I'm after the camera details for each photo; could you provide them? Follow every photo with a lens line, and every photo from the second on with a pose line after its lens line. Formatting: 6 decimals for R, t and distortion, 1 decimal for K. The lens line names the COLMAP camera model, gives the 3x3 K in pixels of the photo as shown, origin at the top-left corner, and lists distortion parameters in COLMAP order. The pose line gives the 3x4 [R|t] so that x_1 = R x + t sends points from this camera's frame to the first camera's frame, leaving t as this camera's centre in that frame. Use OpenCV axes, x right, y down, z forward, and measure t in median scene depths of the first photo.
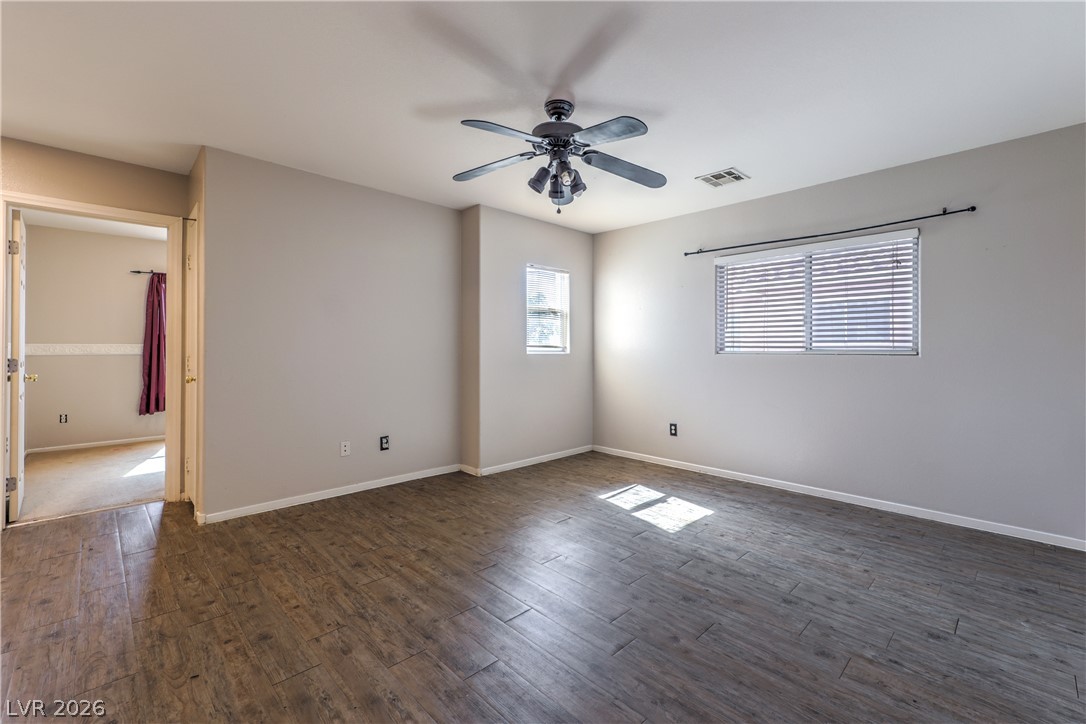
lens RADIAL K [[460.9, 0, 587.4], [0, 460.9, 348.4], [0, 0, 1]] dist [0.001929, 0.001404]
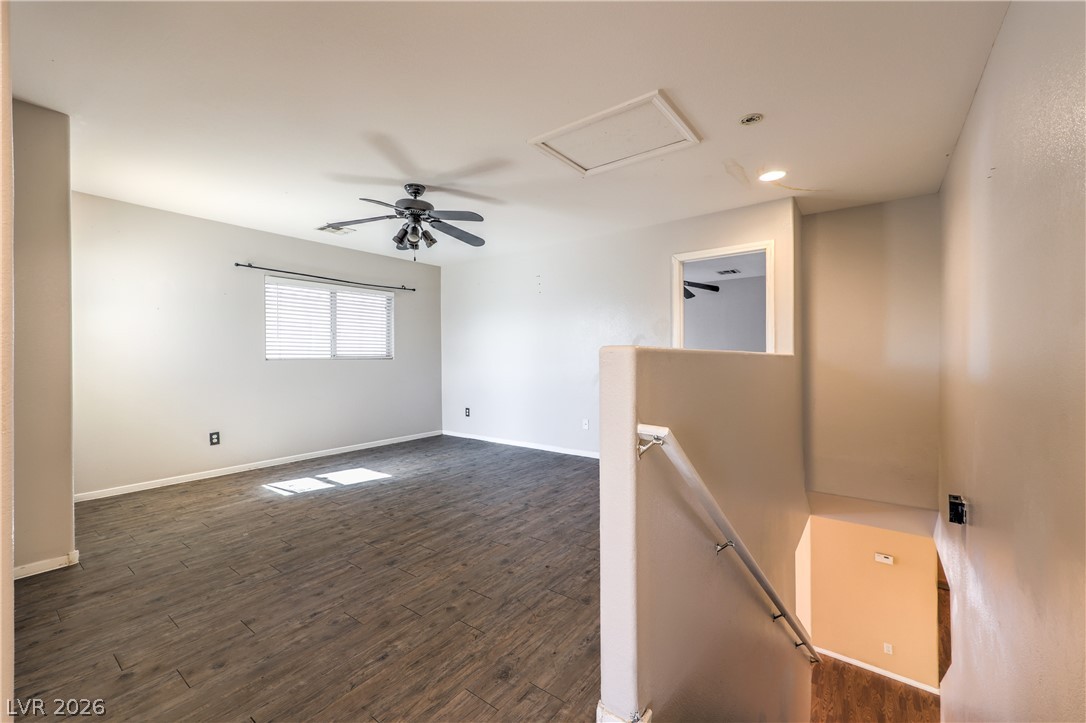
lens RADIAL K [[440.6, 0, 536.0], [0, 440.6, 353.8], [0, 0, 1]] dist [0.003422, 0.001592]
pose [[-0.092506, 0.006267, 0.995692, -1.310609], [0.006453, 0.999963, -0.005694, 0.011340], [-0.995691, 0.005899, -0.092543, 0.668134]]
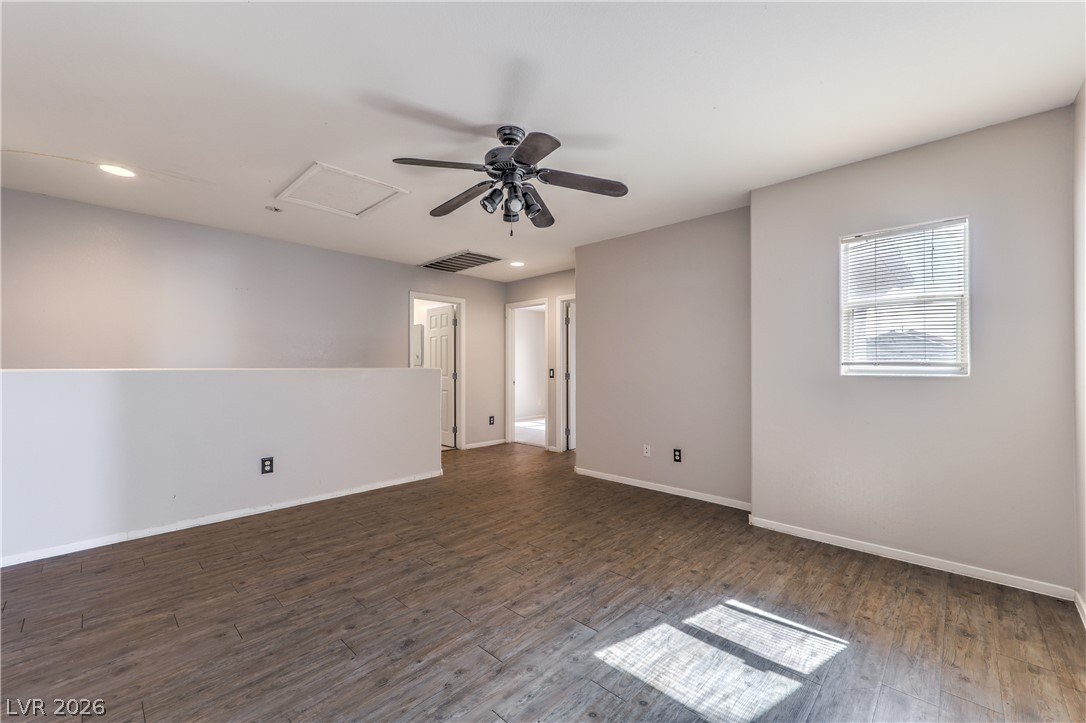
lens RADIAL K [[440.6, 0, 546.4], [0, 440.6, 365.7], [0, 0, 1]] dist [0.003422, 0.001592]
pose [[-0.002244, -0.006774, -0.999975, 0.819066], [-0.000284, 0.999977, -0.006773, 0.004176], [0.999997, 0.000269, -0.002246, 0.960116]]
